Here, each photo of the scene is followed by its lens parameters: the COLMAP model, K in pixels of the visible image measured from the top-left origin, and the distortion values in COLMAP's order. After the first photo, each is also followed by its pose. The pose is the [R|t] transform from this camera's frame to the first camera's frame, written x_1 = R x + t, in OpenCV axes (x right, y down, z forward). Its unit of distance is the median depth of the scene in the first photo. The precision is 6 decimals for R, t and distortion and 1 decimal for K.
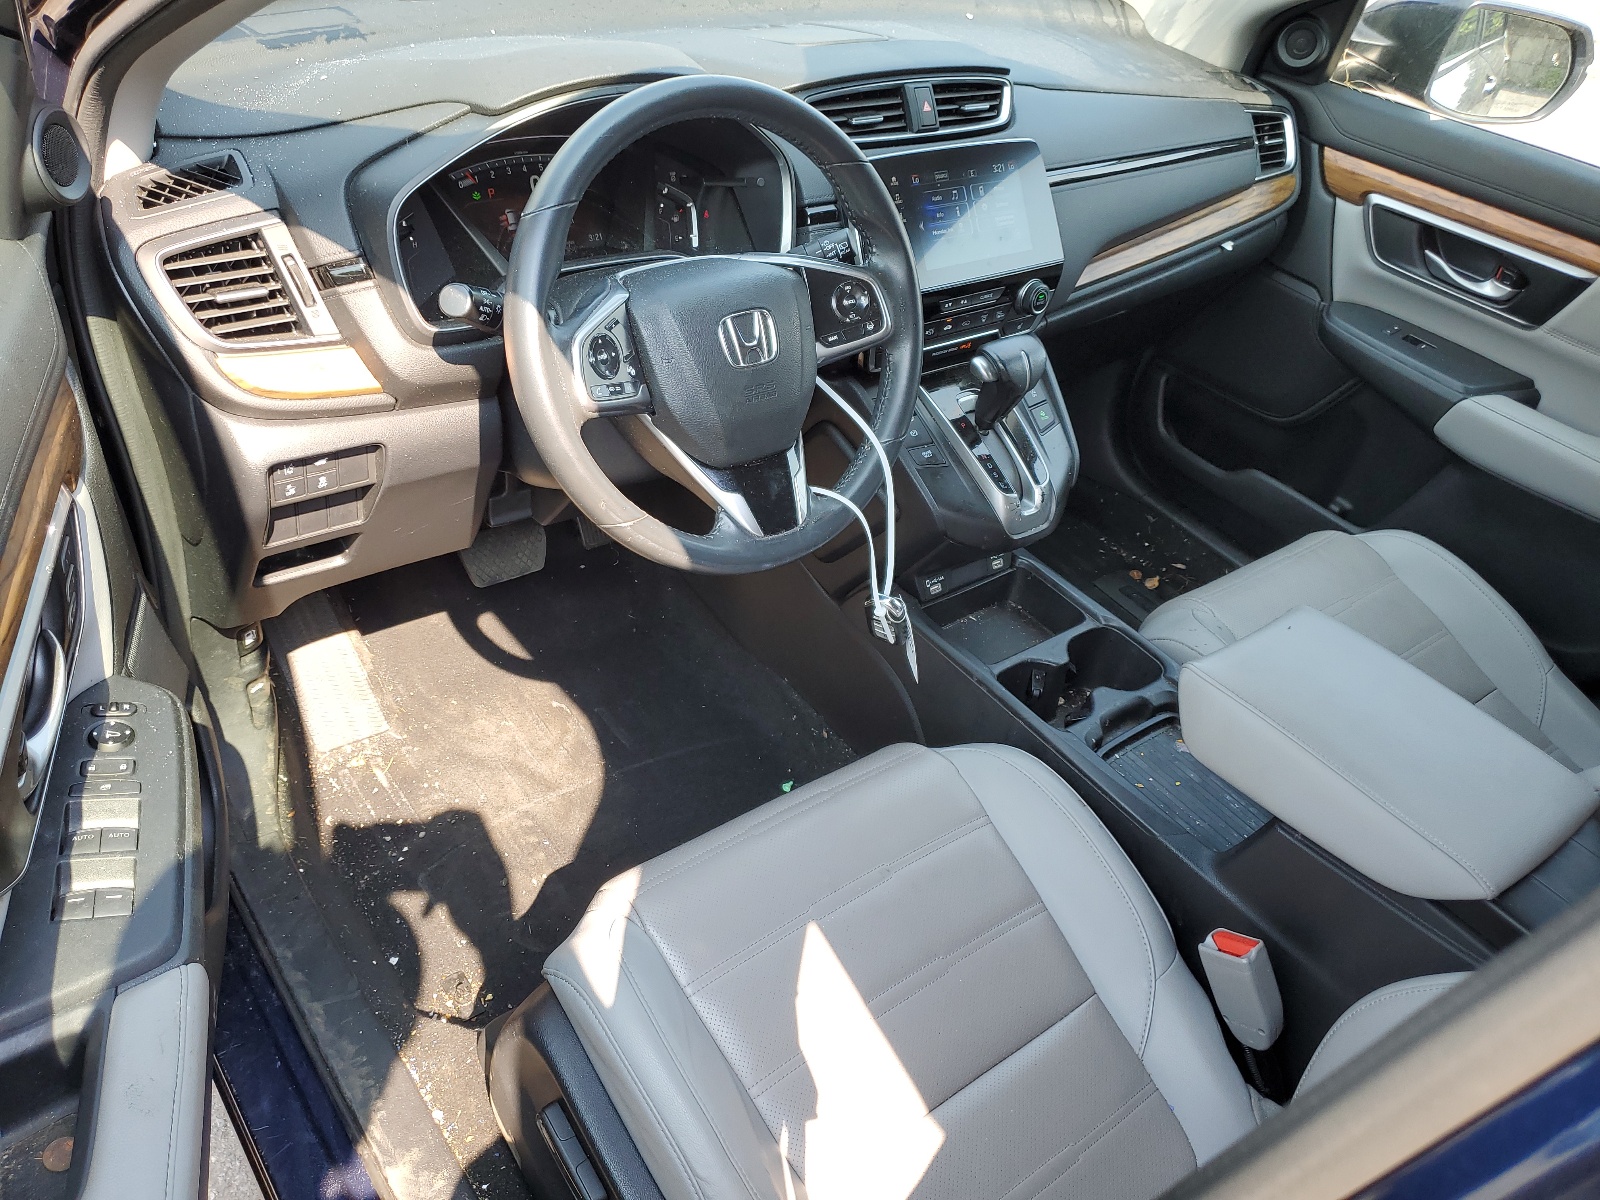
lens RADIAL K [[1220.2, 0, 800.0], [0, 1220.2, 600.0], [0, 0, 1]] dist [0.011253, 0.000122]
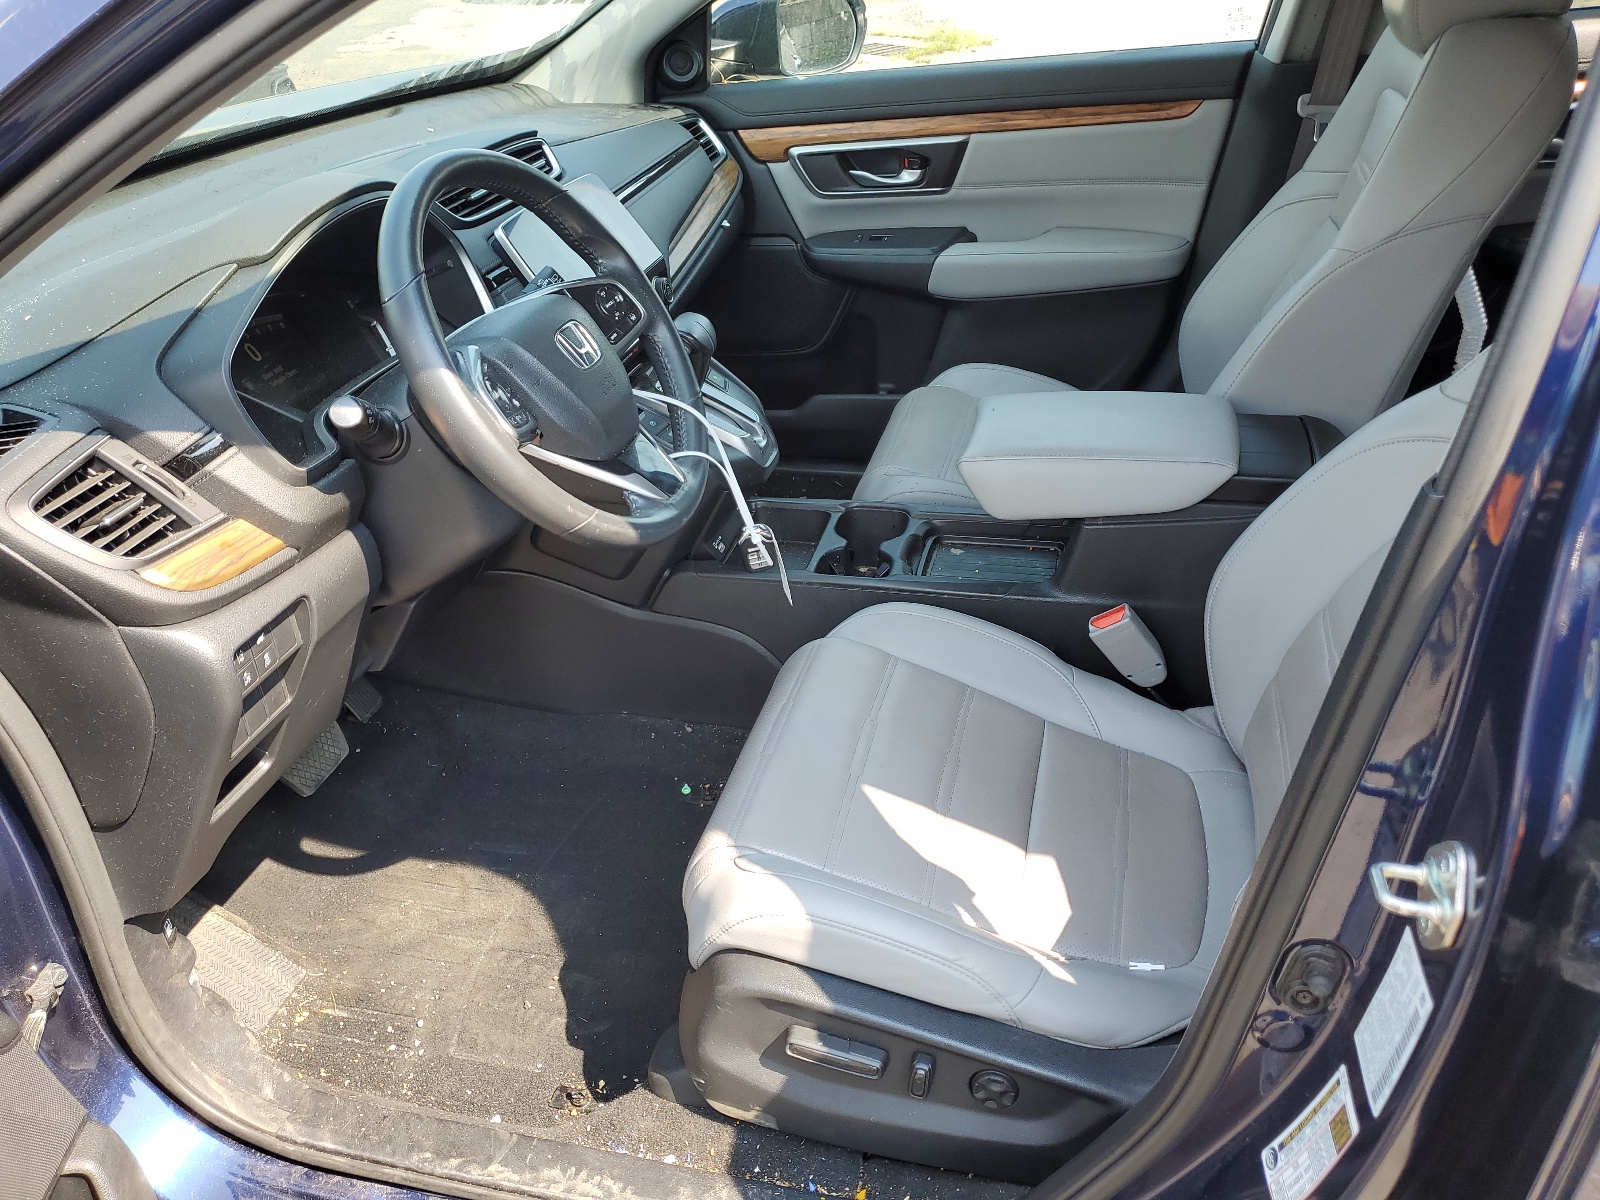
lens RADIAL K [[1201.9, 0, 800.0], [0, 1201.9, 600.0], [0, 0, 1]] dist [-0.008096, 0.049905]
pose [[0.771607, -0.489499, 0.406219, -0.366135], [0.529528, 0.848138, 0.016187, 0.063815], [-0.352453, 0.202614, 0.913632, -0.041732]]
